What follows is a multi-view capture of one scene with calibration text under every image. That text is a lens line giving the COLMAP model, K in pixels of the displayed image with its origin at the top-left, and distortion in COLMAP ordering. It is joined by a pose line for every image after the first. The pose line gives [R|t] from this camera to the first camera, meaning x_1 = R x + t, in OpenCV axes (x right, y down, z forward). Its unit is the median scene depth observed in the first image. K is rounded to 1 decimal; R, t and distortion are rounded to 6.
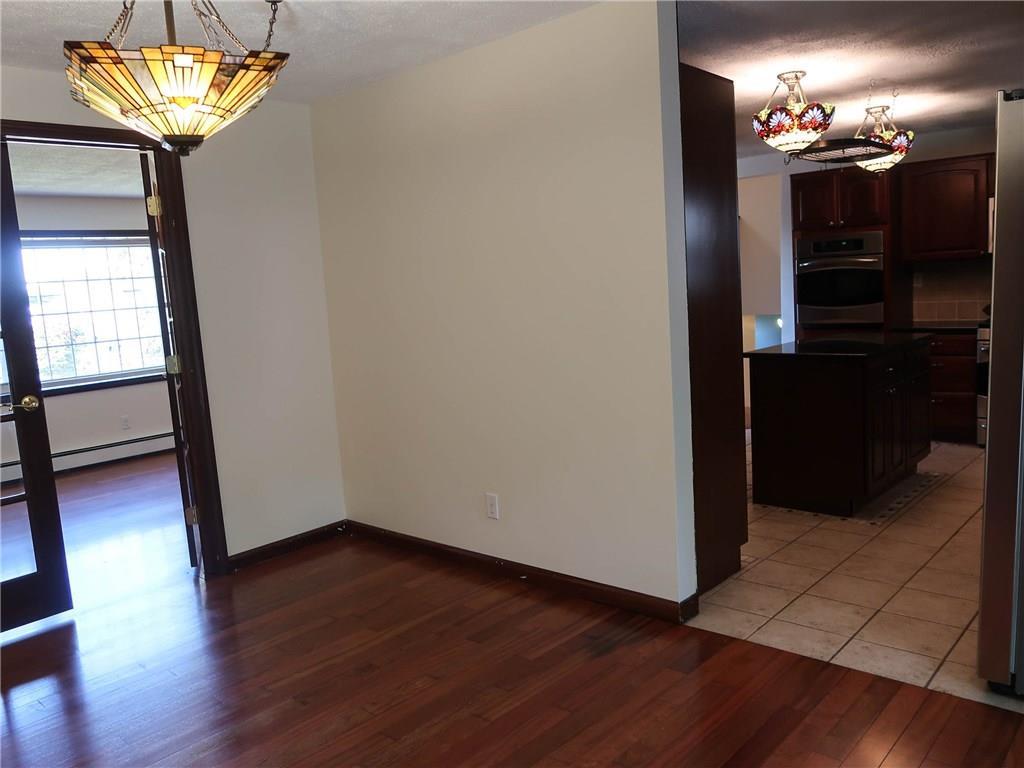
lens RADIAL K [[811.6, 0, 512.3], [0, 811.6, 383.6], [0, 0, 1]] dist [-0.016695, -0.006868]
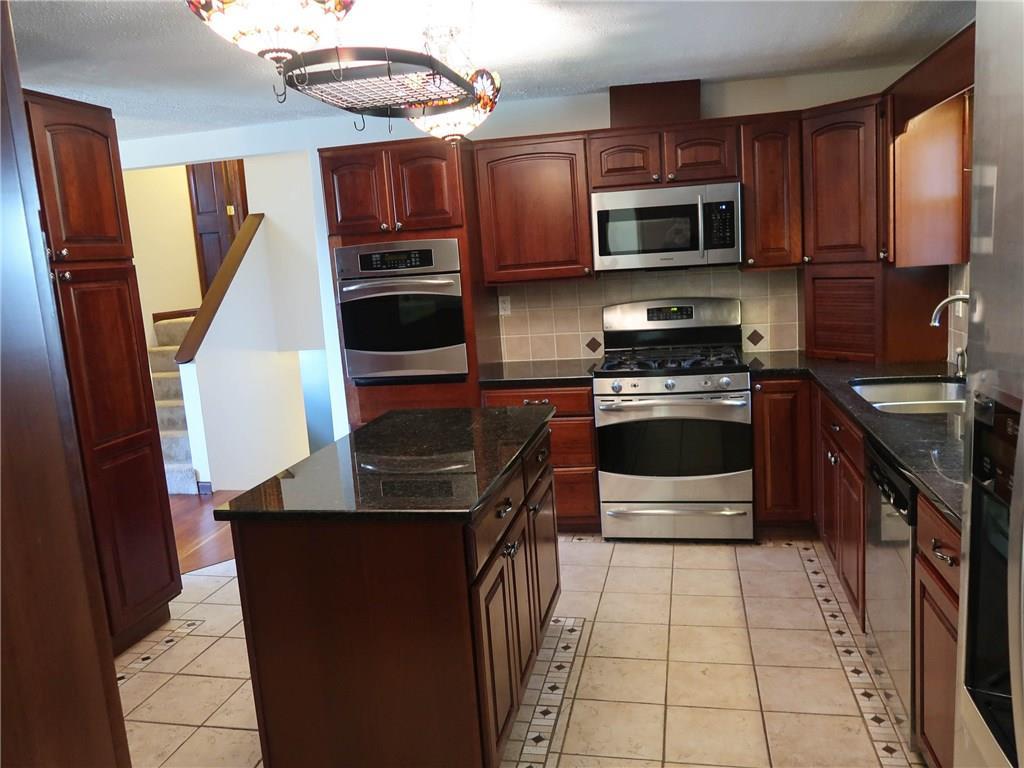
lens RADIAL K [[811.6, 0, 509.6], [0, 811.6, 382.9], [0, 0, 1]] dist [-0.016695, -0.006868]
pose [[0.871696, -0.077629, 0.483859, 0.160525], [0.078231, 0.996755, 0.018979, -0.078198], [-0.483762, 0.021309, 0.874940, 0.390921]]
